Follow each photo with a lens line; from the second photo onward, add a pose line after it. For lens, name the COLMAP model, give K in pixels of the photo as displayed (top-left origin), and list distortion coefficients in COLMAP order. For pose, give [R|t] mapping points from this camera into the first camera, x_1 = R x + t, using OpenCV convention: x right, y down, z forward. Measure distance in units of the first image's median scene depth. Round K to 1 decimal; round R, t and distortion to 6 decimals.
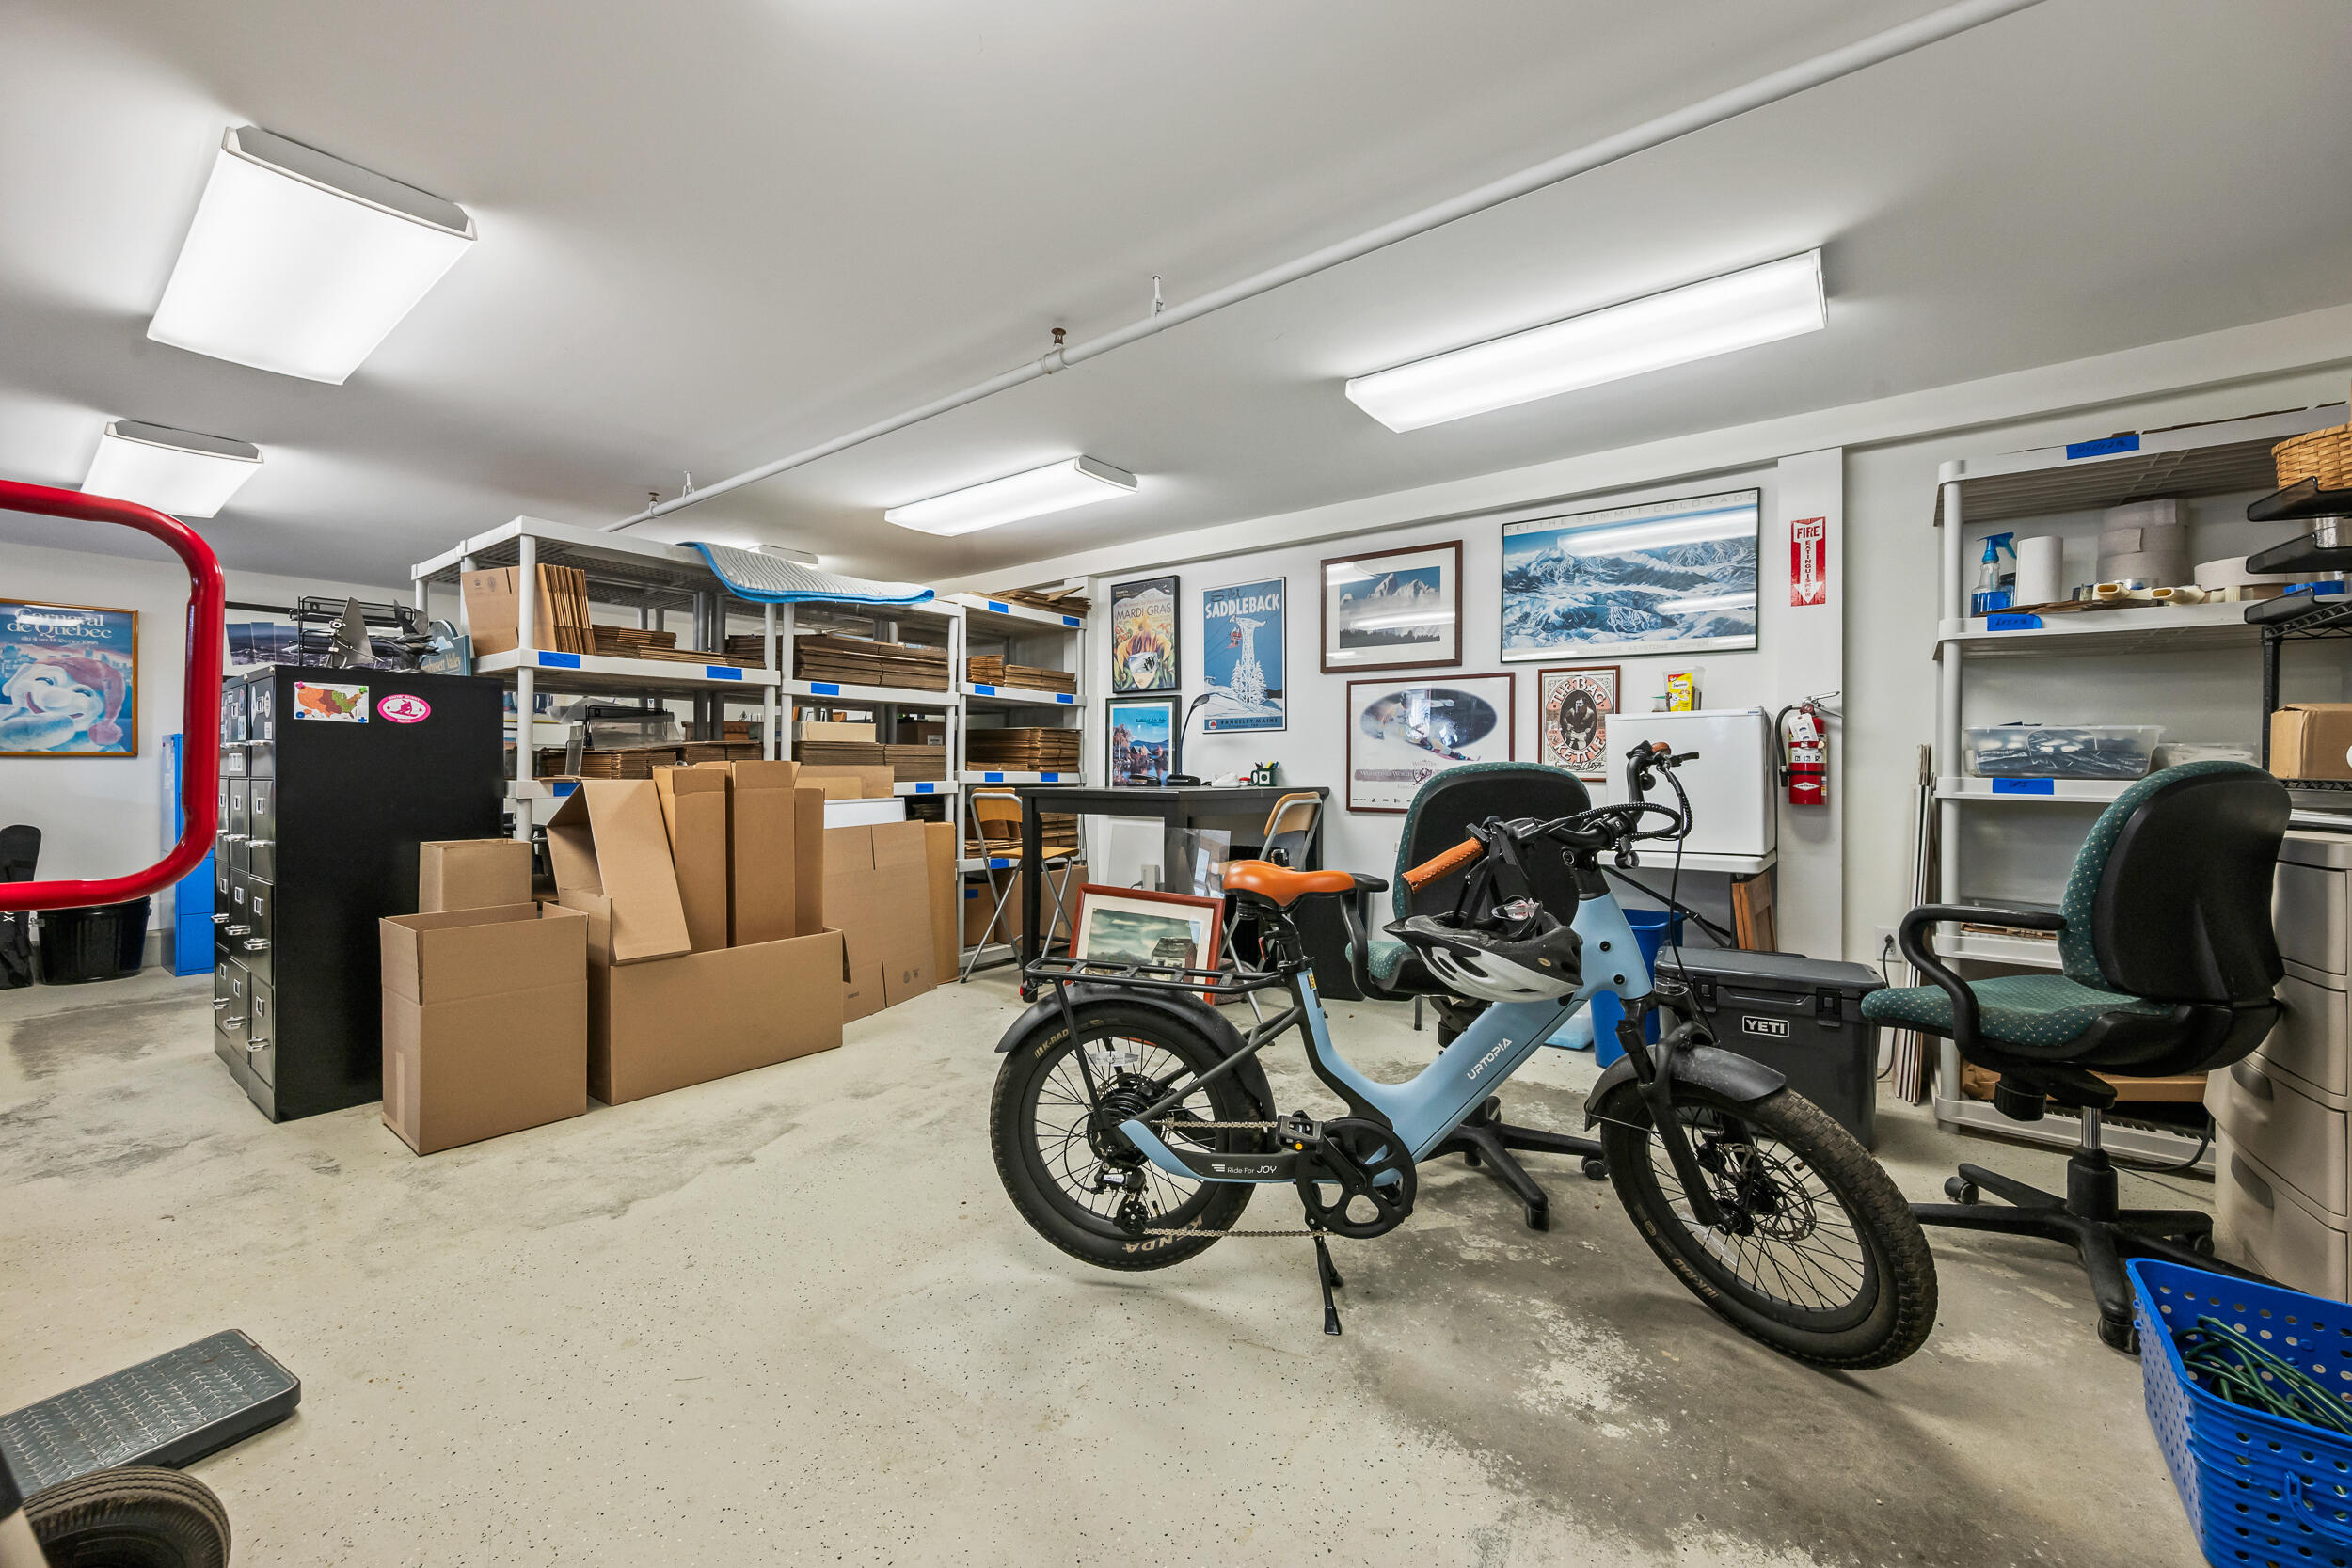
lens RADIAL K [[921.5, 0, 1178.1], [0, 921.5, 770.4], [0, 0, 1]] dist [-0.004291, -0.000445]
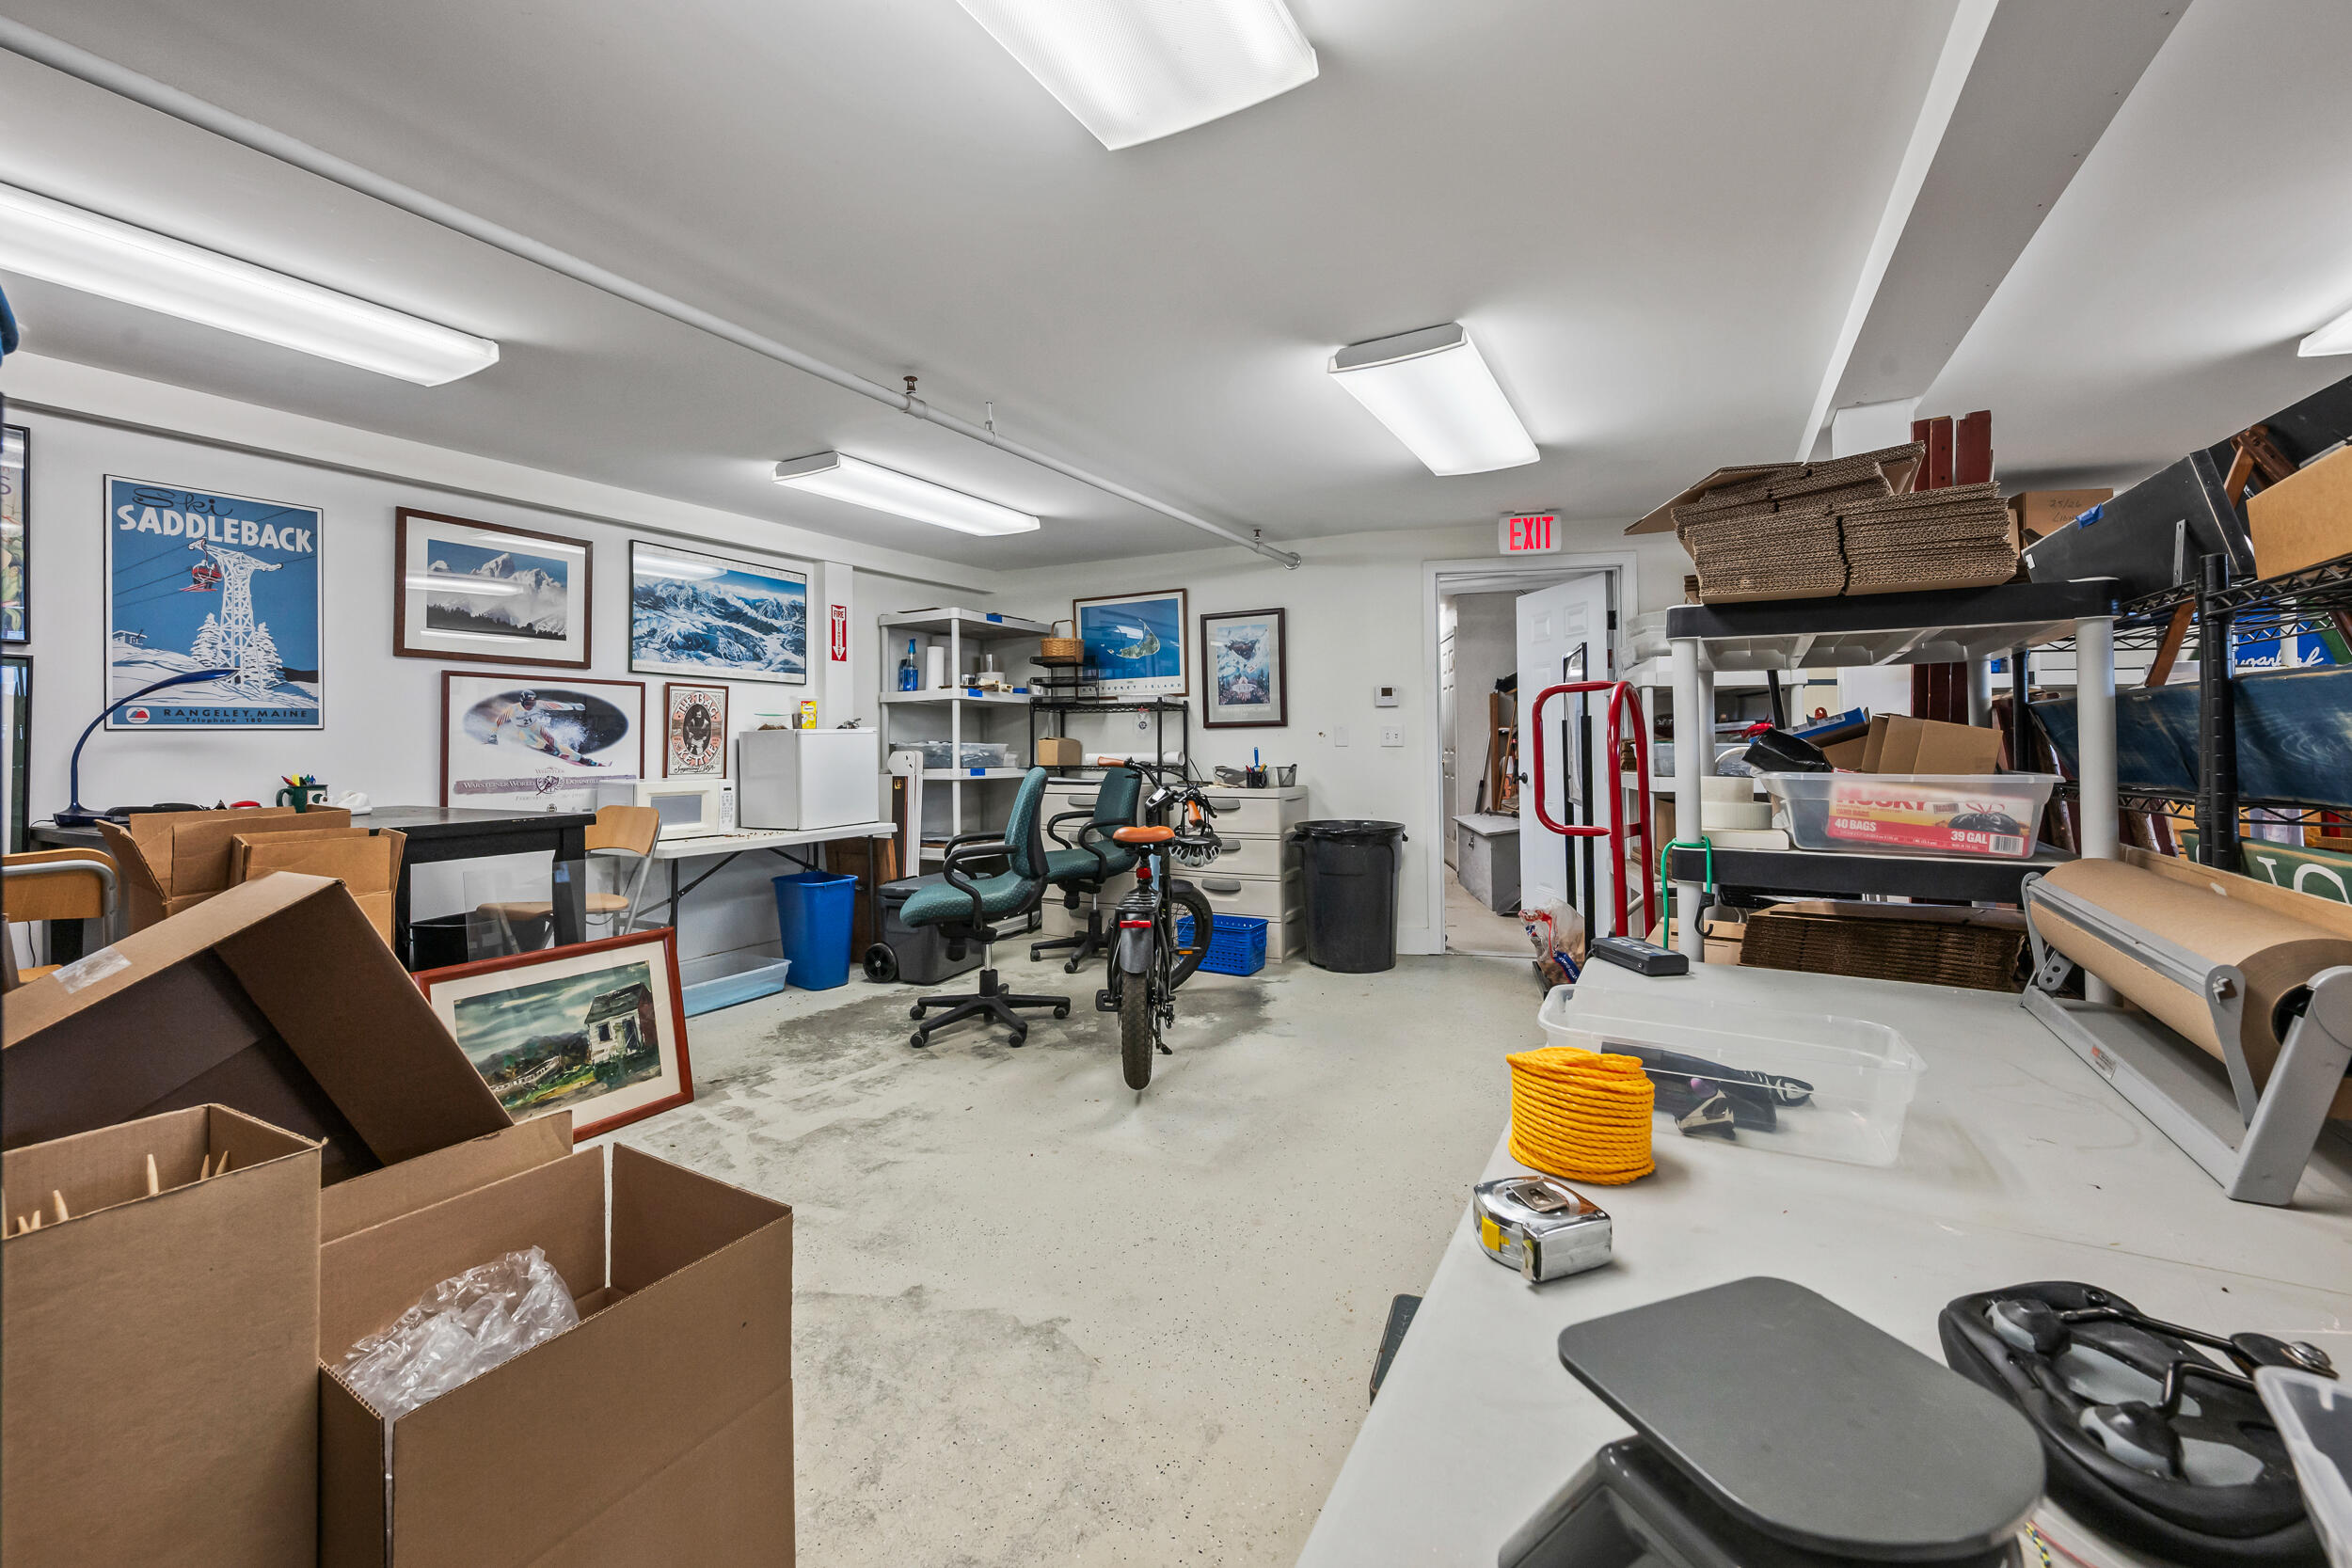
lens RADIAL K [[921.5, 0, 1208.8], [0, 921.5, 733.5], [0, 0, 1]] dist [-0.004291, -0.000445]
pose [[-0.160084, 0.009079, 0.987062, -0.803074], [0.011658, 0.999905, -0.007306, -0.032630], [-0.987034, 0.010337, -0.160175, 0.536192]]
